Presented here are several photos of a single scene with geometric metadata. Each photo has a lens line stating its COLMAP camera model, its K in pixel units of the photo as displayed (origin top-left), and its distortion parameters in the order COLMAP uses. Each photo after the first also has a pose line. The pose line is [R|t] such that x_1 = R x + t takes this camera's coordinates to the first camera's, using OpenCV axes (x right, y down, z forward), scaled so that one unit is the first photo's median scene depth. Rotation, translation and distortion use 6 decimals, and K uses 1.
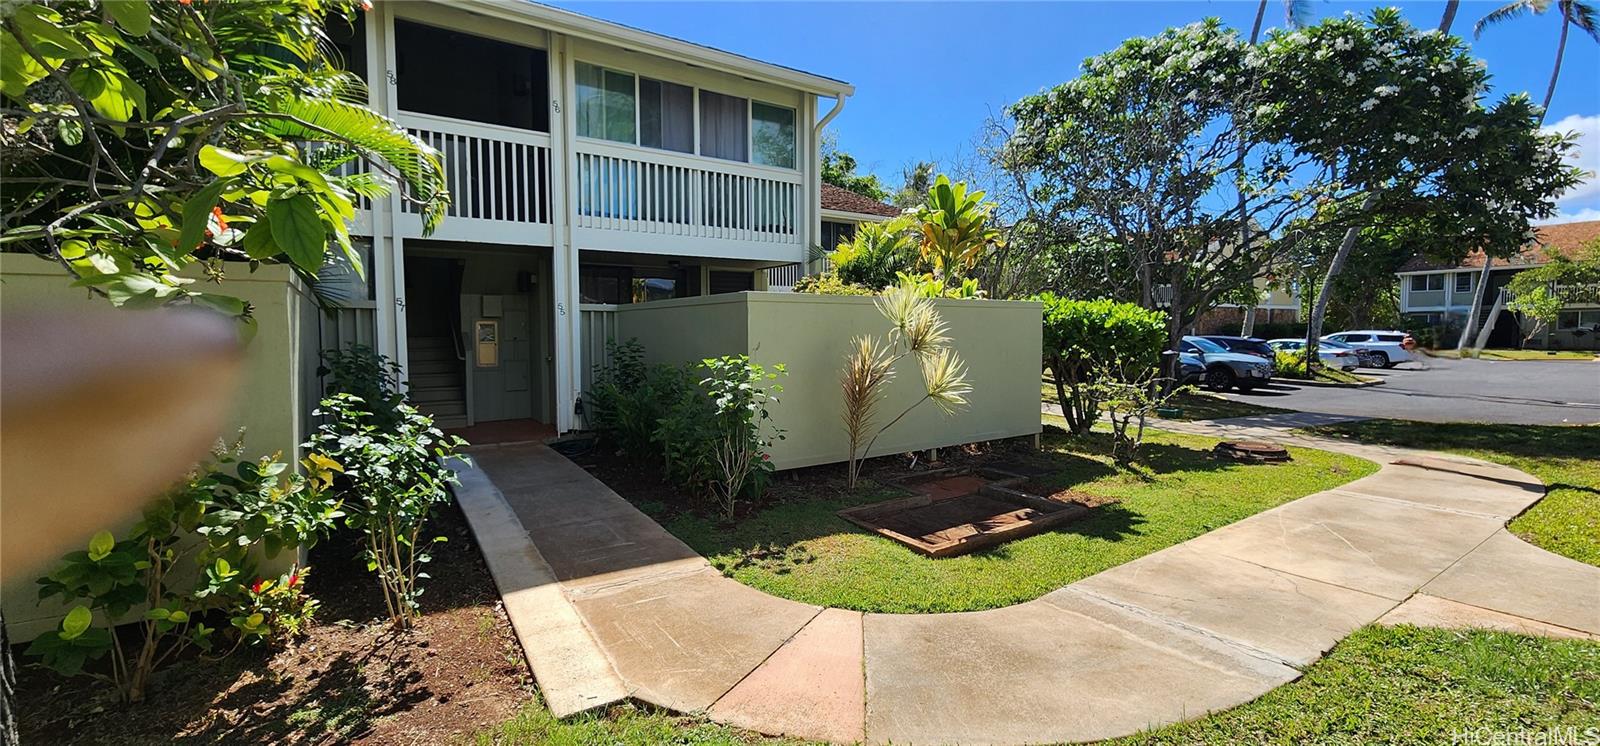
lens RADIAL K [[658.4, 0, 801.0], [0, 658.4, 373.0], [0, 0, 1]] dist [-0.003587, 0.000803]
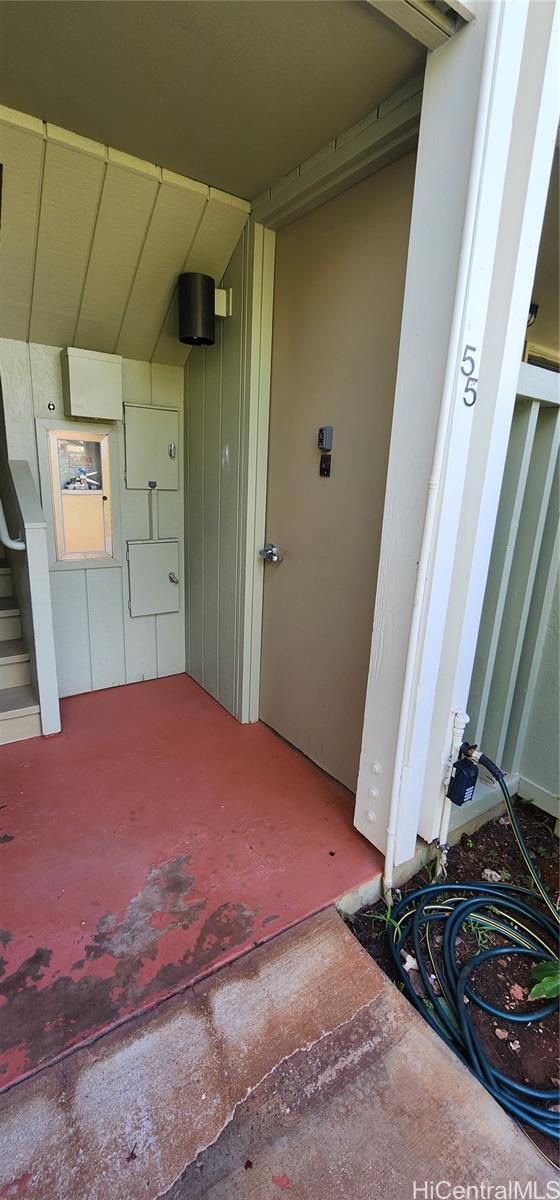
lens RADIAL K [[493.8, 0, 279.0], [0, 493.8, 600.0], [0, 0, 1]] dist [-0.003587, 0.000803]
pose [[0.998941, 0.044038, 0.013343, -0.379057], [-0.045818, 0.978701, 0.200111, -0.049649], [-0.004246, -0.200510, 0.979682, 0.737742]]
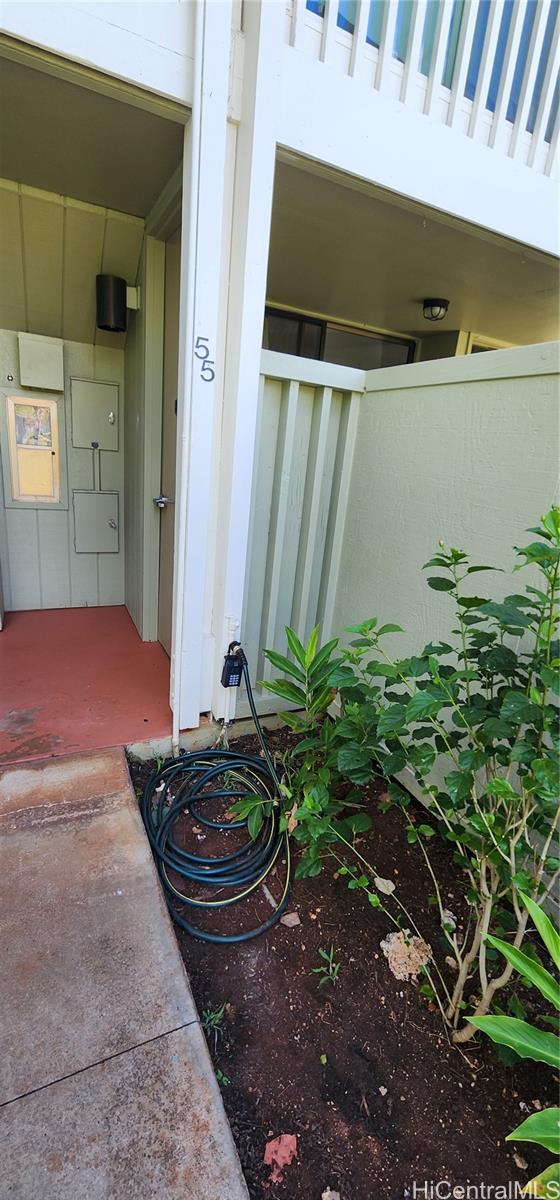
lens RADIAL K [[493.8, 0, 282.5], [0, 493.8, 599.8], [0, 0, 1]] dist [-0.003587, 0.000803]
pose [[0.985827, 0.128114, -0.108314, -0.259771], [-0.100093, 0.967286, 0.233106, -0.042647], [0.134634, -0.218960, 0.966401, 0.680906]]
